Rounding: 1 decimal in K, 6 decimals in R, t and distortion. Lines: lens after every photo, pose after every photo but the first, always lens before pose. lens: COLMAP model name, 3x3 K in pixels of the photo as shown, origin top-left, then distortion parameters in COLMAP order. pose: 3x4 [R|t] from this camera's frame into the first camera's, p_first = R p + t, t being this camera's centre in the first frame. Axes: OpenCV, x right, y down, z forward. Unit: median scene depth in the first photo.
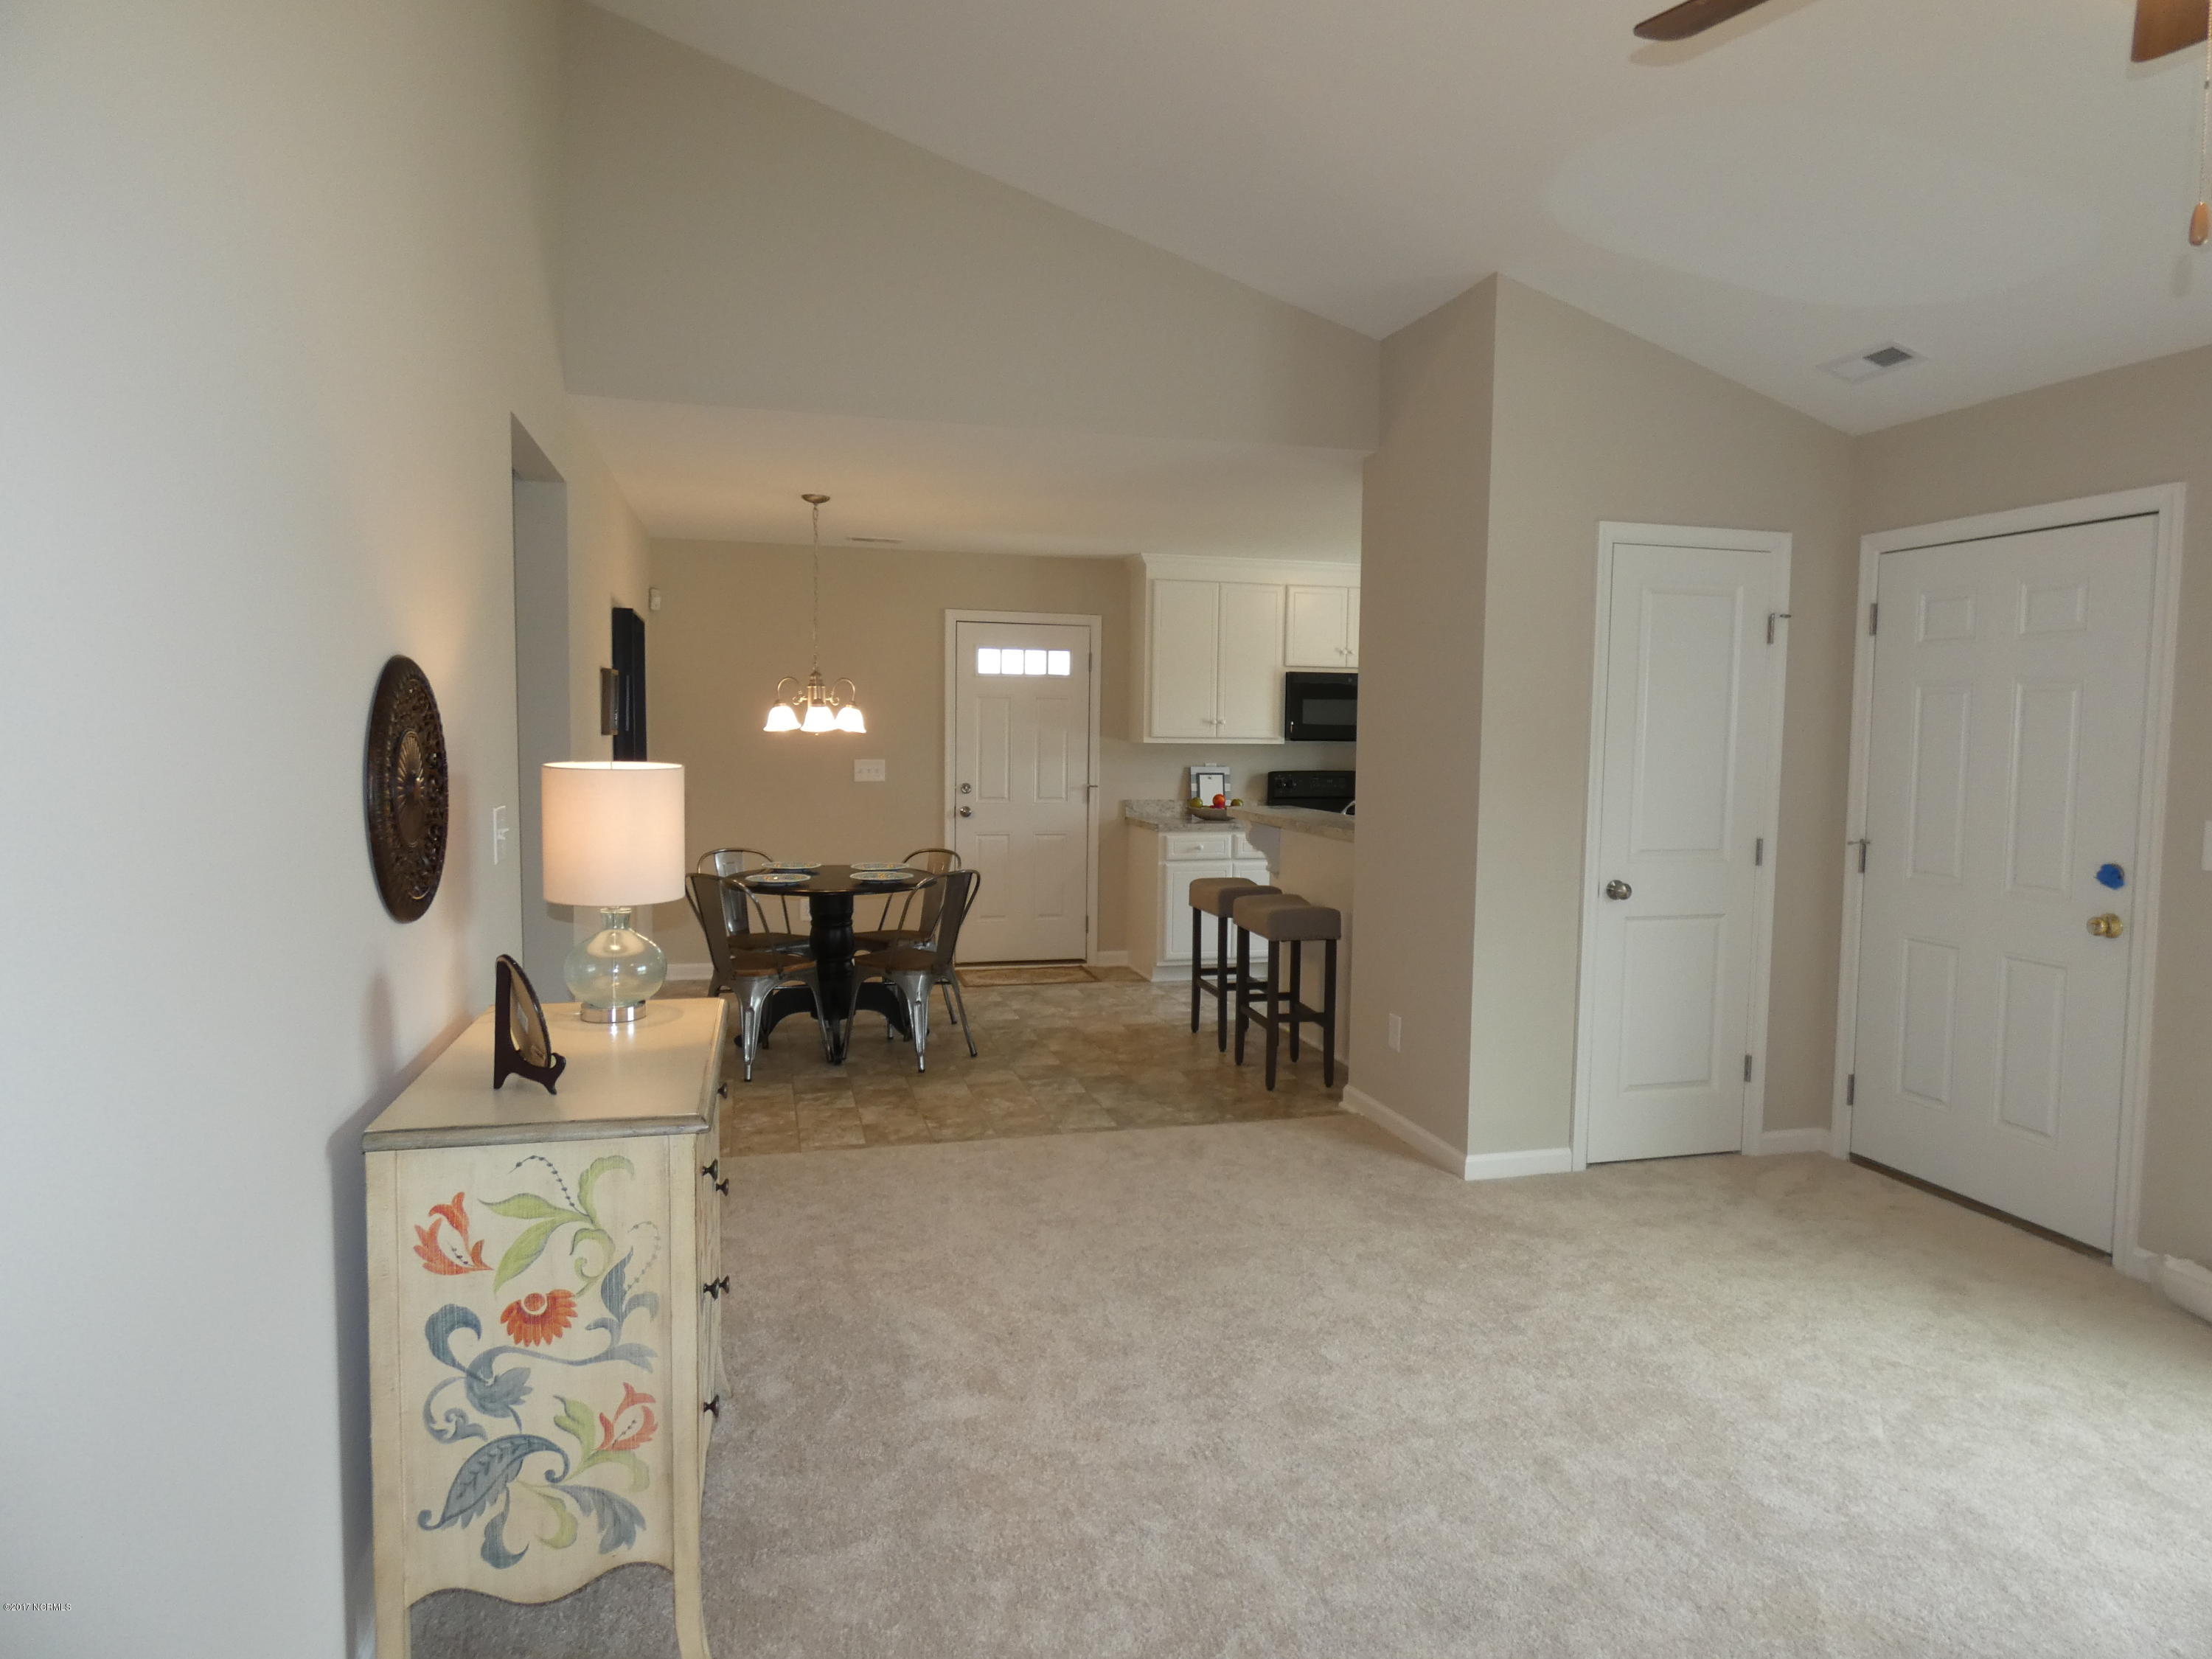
lens RADIAL K [[1313.0, 0, 1112.5], [0, 1313.0, 826.5], [0, 0, 1]] dist [-0.007770, 0.000081]
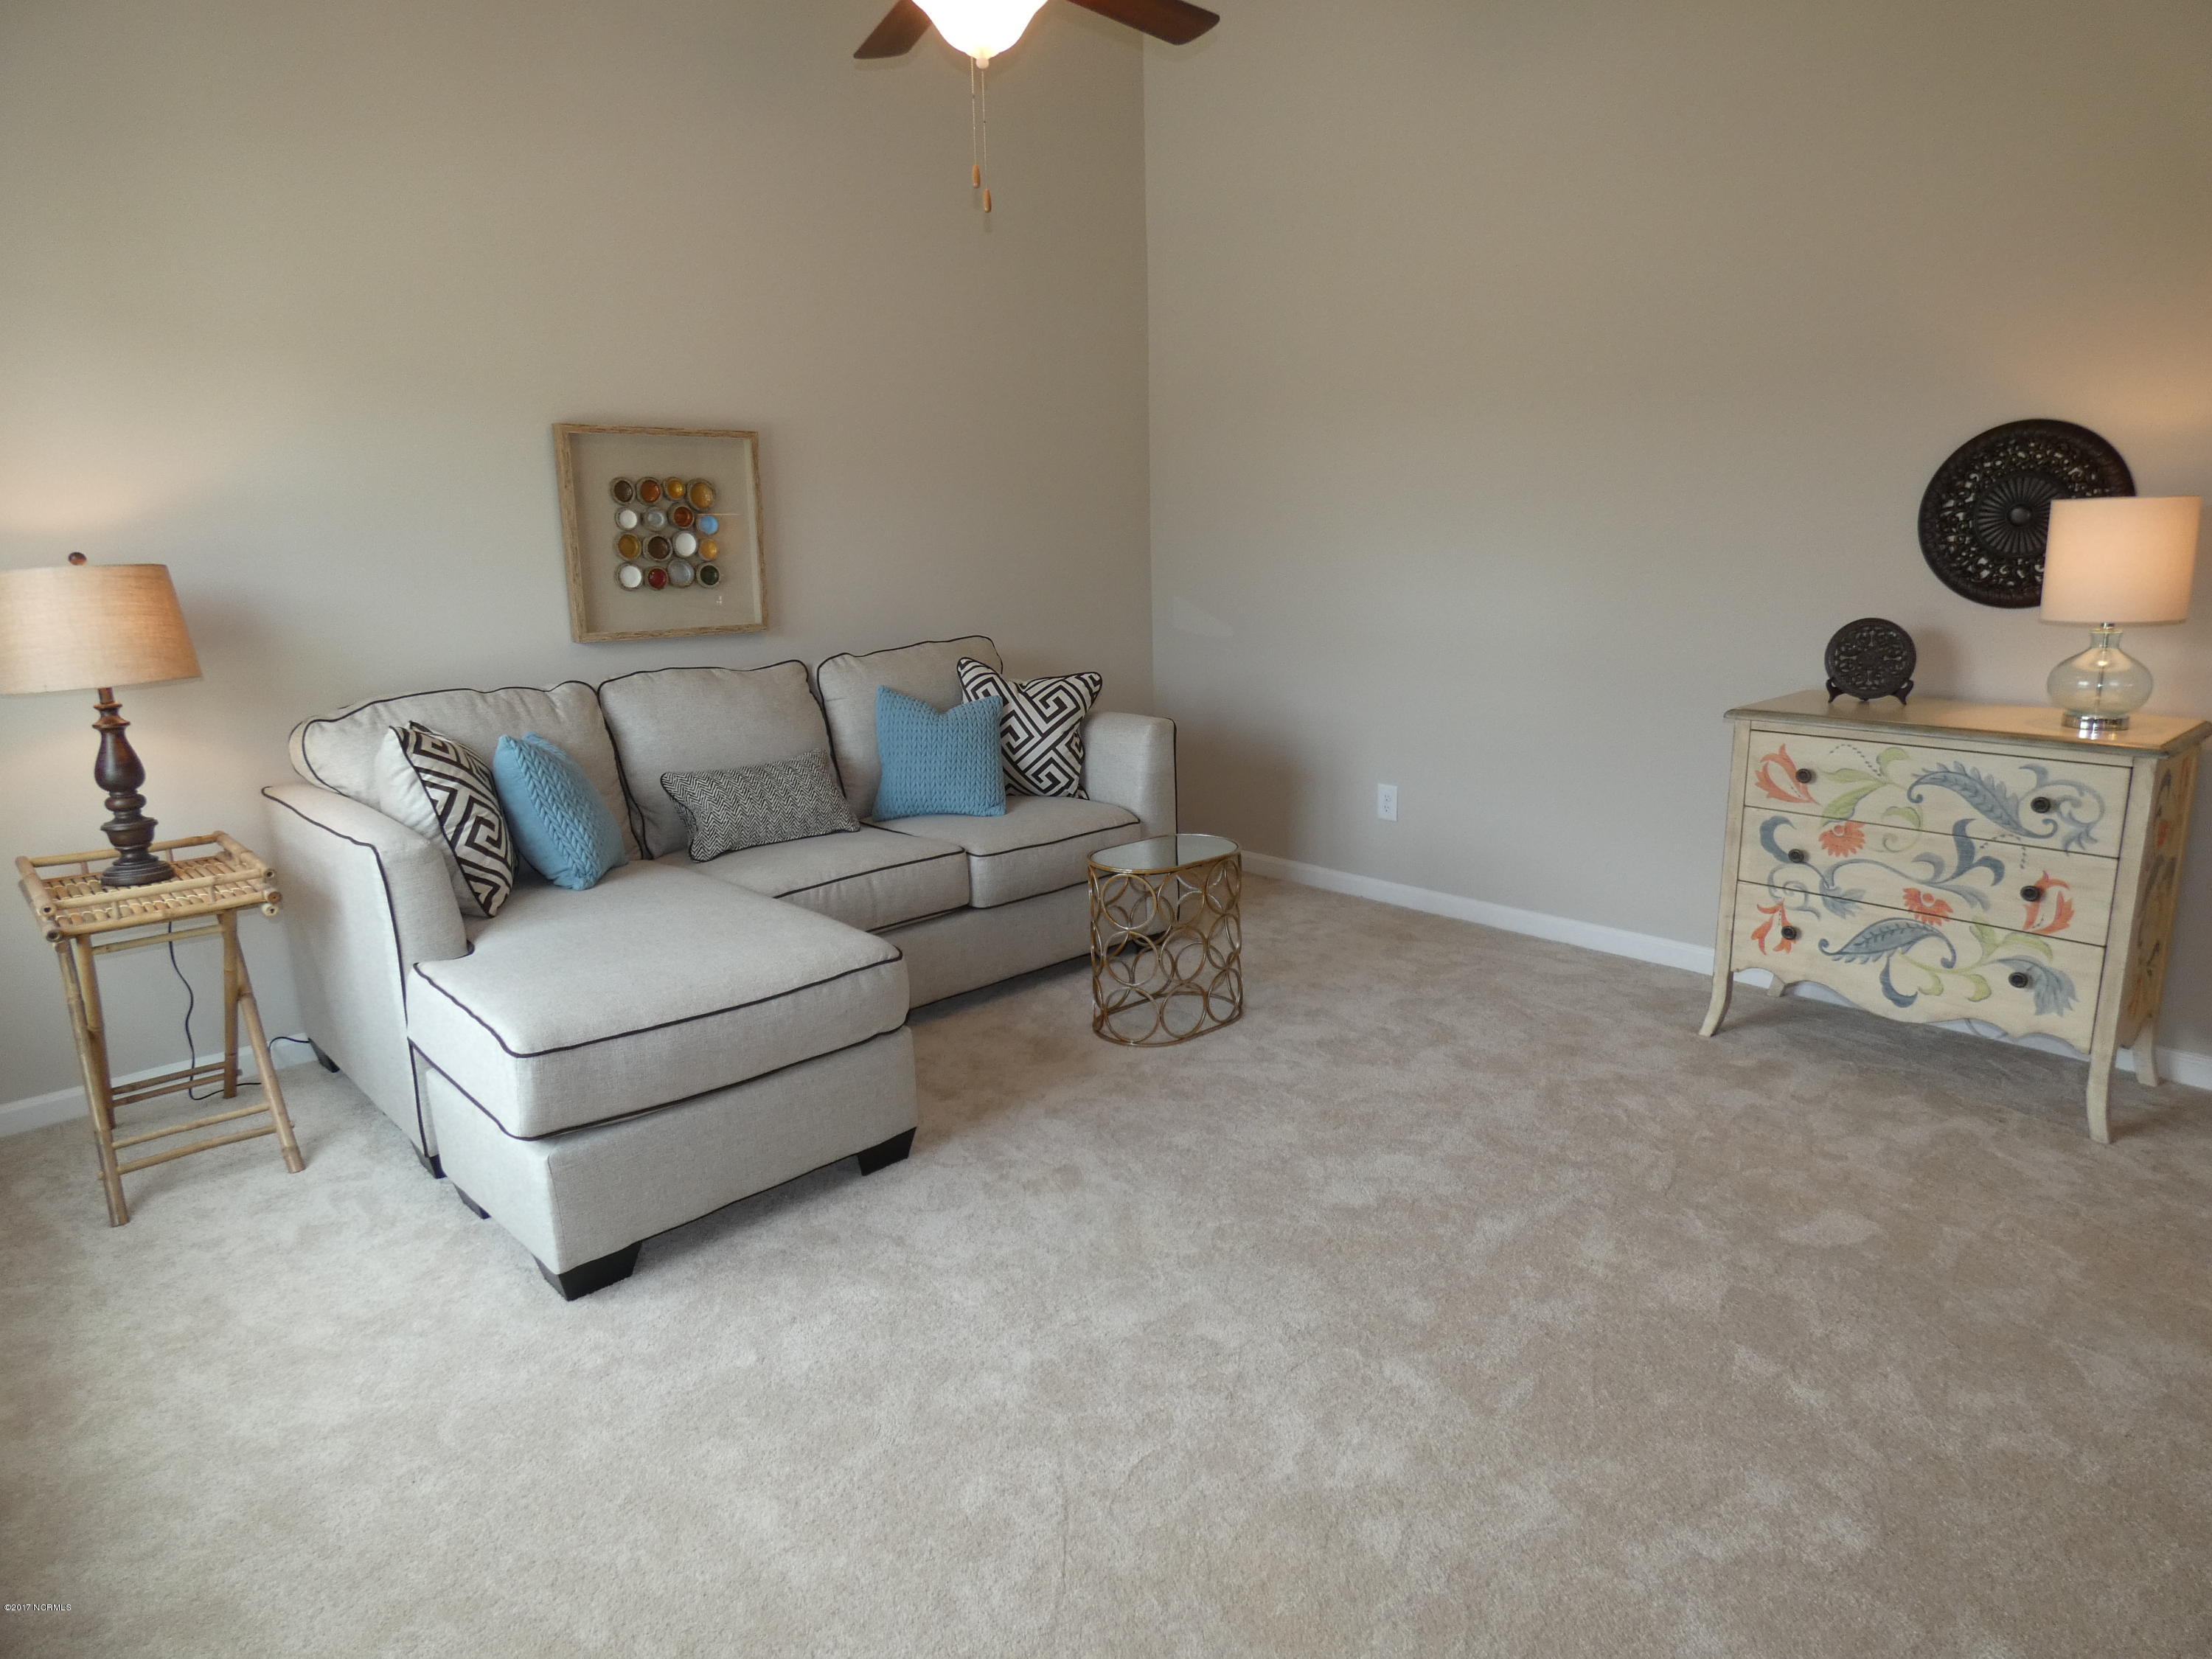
lens RADIAL K [[1313.0, 0, 1112.5], [0, 1313.0, 826.5], [0, 0, 1]] dist [-0.007770, 0.000081]
pose [[-0.877567, 0.115230, -0.465402, 0.523634], [-0.024893, 0.958430, 0.284239, -0.042123], [0.478808, 0.261024, -0.838218, 0.911904]]
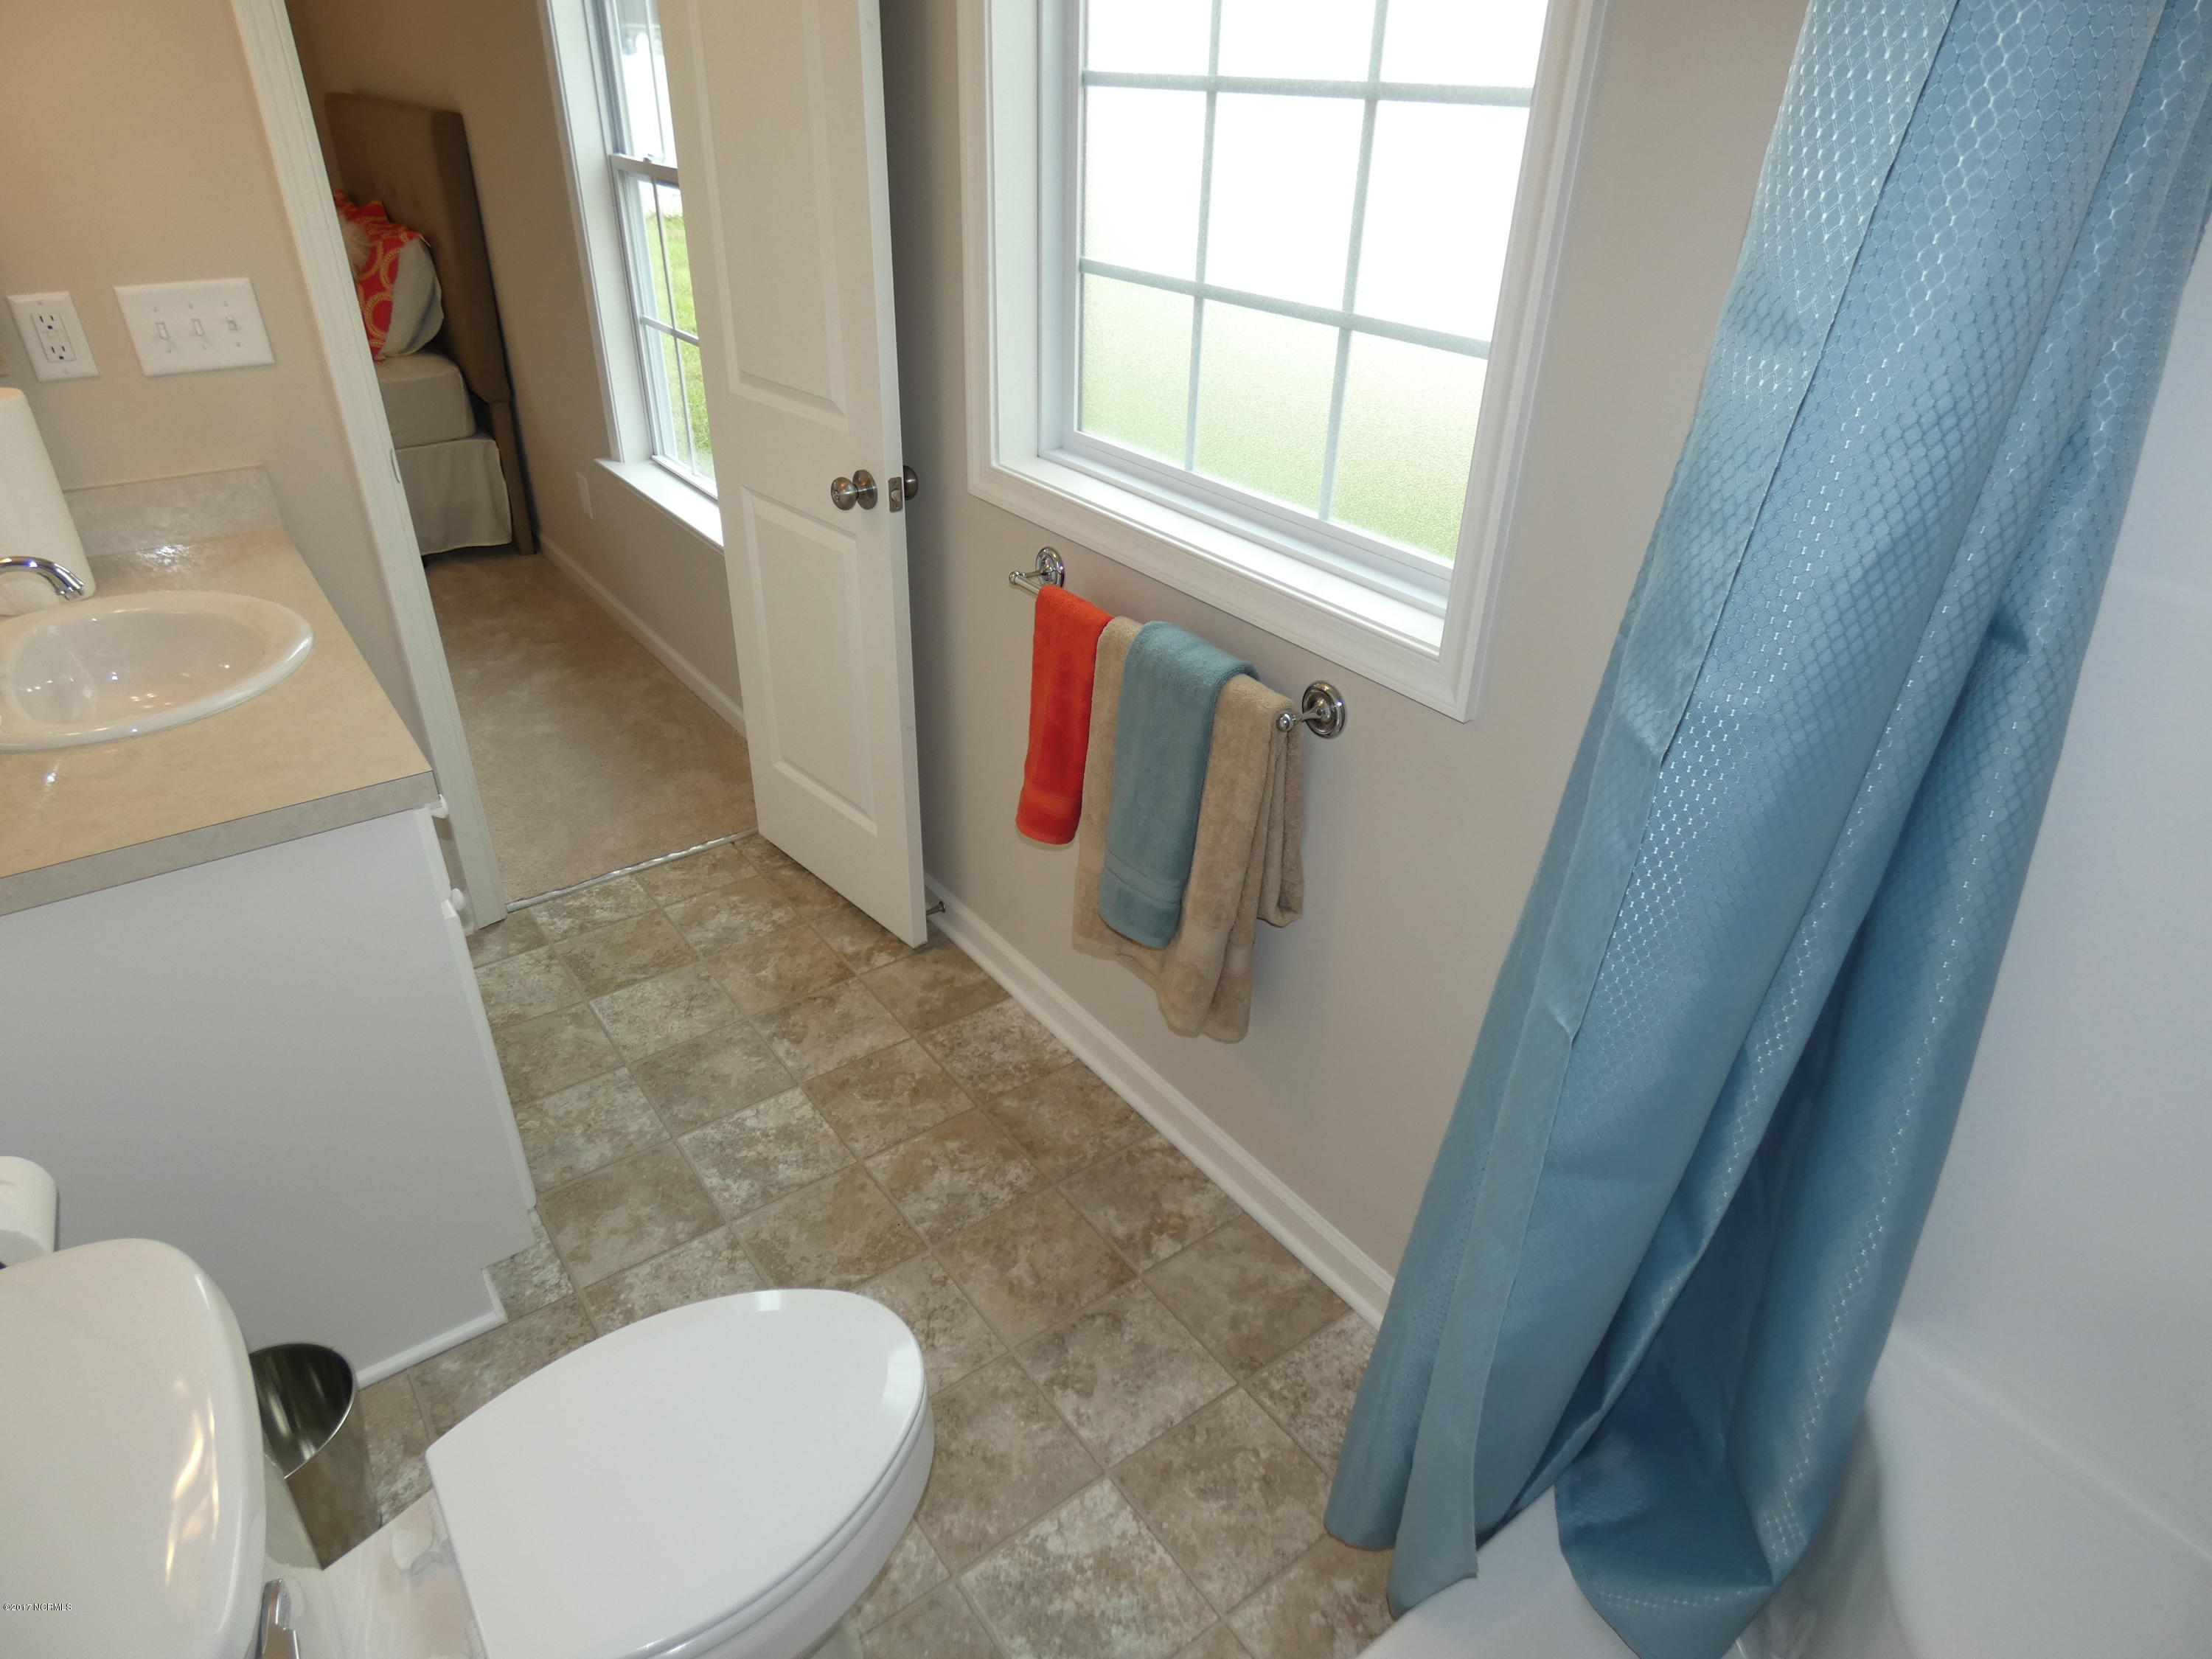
lens RADIAL K [[1313.0, 0, 1112.5], [0, 1313.0, 826.5], [0, 0, 1]] dist [-0.007770, 0.000081]
pose [[-0.368103, -0.485187, 0.793155, -0.444784], [0.035554, 0.845083, 0.533452, -0.125932], [-0.929105, 0.224565, -0.293827, 1.231004]]
